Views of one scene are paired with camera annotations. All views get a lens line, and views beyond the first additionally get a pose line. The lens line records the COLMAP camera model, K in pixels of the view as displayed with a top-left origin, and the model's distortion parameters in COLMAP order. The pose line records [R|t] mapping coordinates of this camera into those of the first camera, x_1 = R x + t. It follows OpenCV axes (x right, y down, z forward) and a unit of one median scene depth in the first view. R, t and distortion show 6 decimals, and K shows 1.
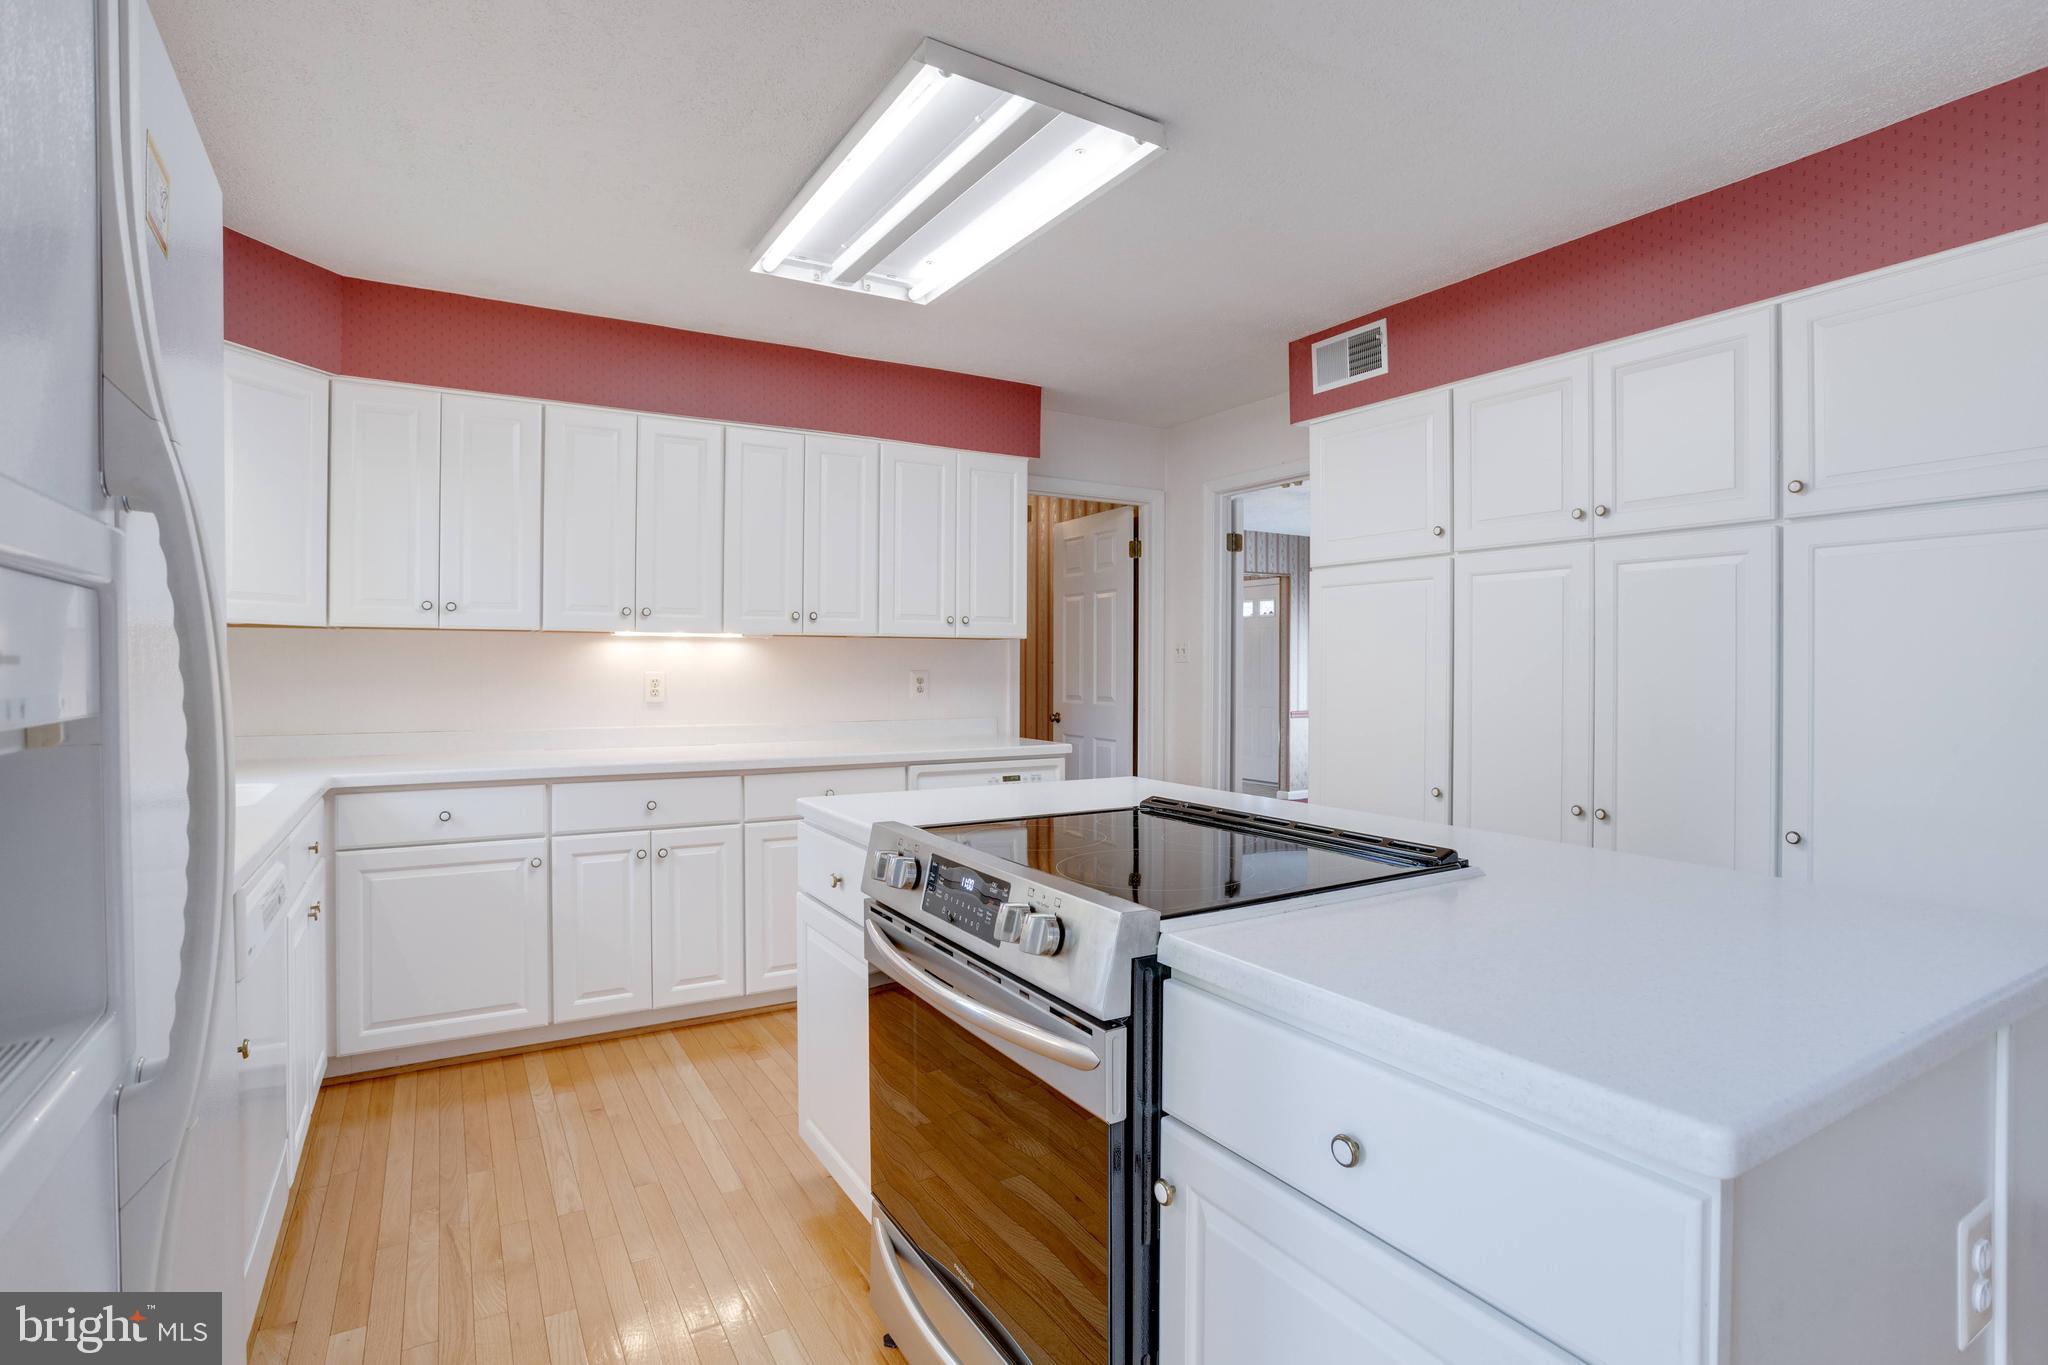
lens RADIAL K [[1017.4, 0, 1011.1], [0, 1017.4, 677.6], [0, 0, 1]] dist [-0.043960, 0.021460]
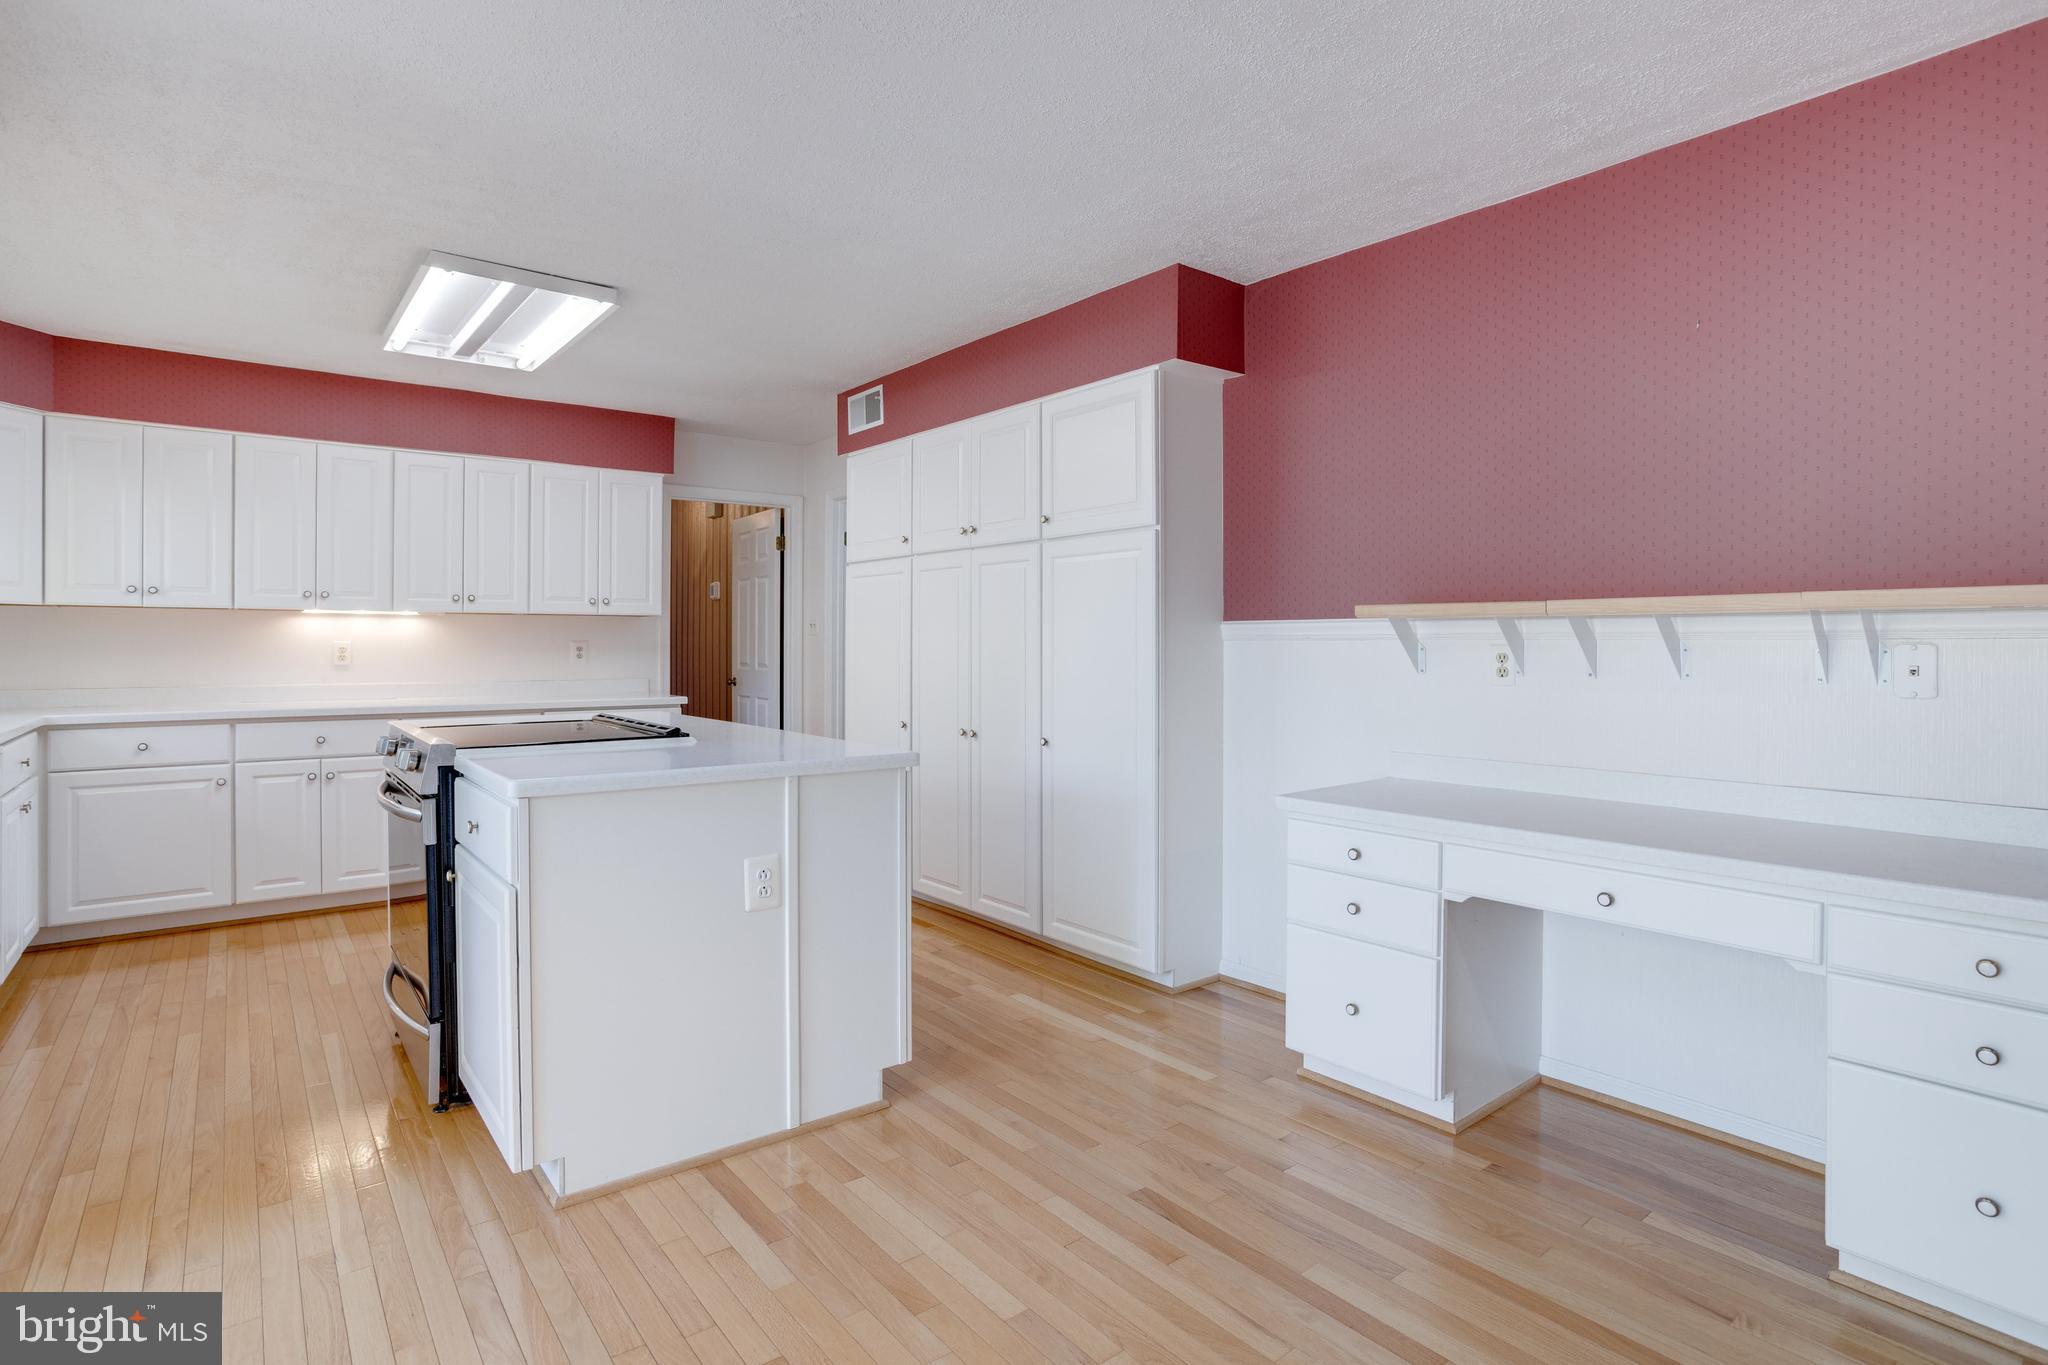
lens RADIAL K [[1096.3, 0, 1020.6], [0, 1096.3, 657.8], [0, 0, 1]] dist [-0.001936, 0.017528]
pose [[0.995254, -0.002998, 0.097268, 0.425079], [0.003068, 0.999995, -0.000567, 0.021589], [-0.097266, 0.000862, 0.995258, -0.535626]]
